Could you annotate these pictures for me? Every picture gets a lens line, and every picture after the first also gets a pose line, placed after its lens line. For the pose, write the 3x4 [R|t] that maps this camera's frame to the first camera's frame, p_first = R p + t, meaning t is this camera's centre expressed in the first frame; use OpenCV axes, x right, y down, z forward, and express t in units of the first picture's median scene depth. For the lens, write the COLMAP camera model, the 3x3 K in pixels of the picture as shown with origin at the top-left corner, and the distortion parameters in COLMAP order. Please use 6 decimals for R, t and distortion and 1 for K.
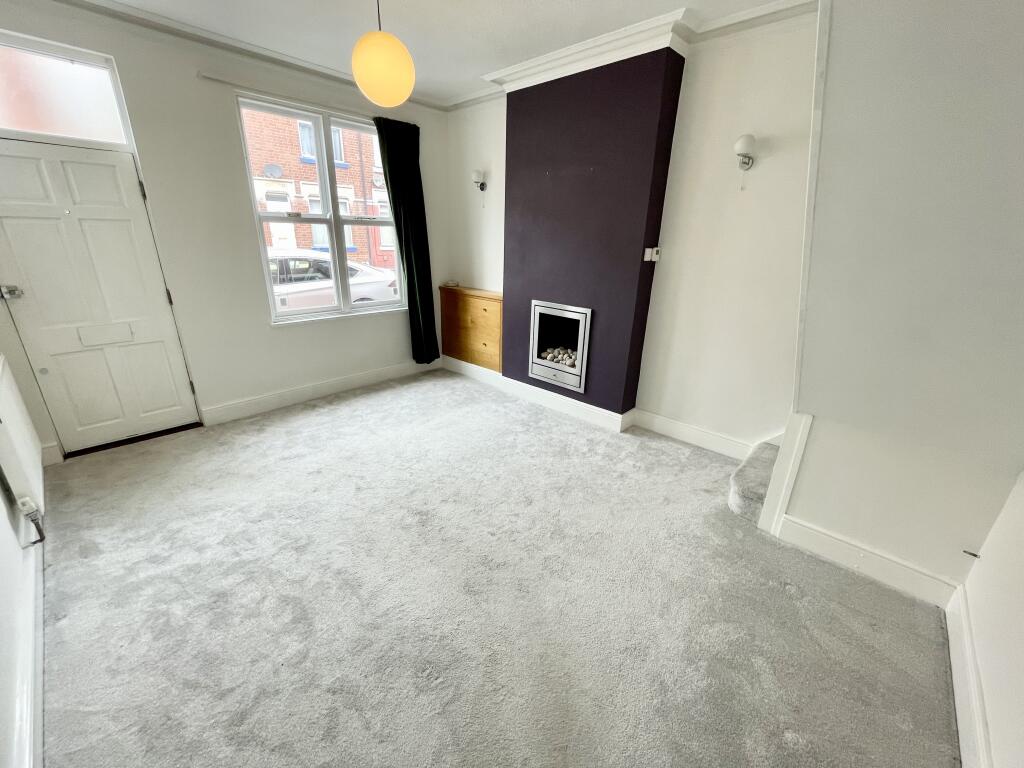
lens RADIAL K [[414.4, 0, 510.9], [0, 414.4, 380.9], [0, 0, 1]] dist [-0.001001, -0.000372]
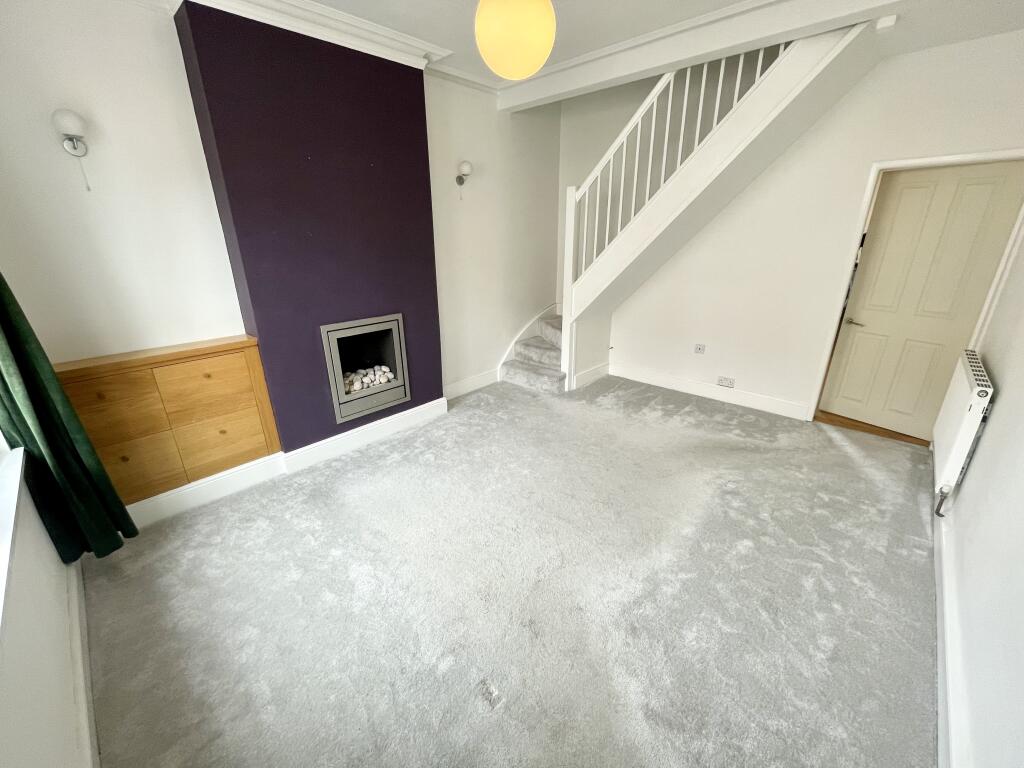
lens RADIAL K [[414.4, 0, 511.5], [0, 414.4, 385.8], [0, 0, 1]] dist [-0.001001, -0.000372]
pose [[-0.001461, -0.366968, 0.930232, -0.714087], [0.349104, 0.871519, 0.344354, -0.249667], [-0.937083, 0.325251, 0.126837, 0.642318]]
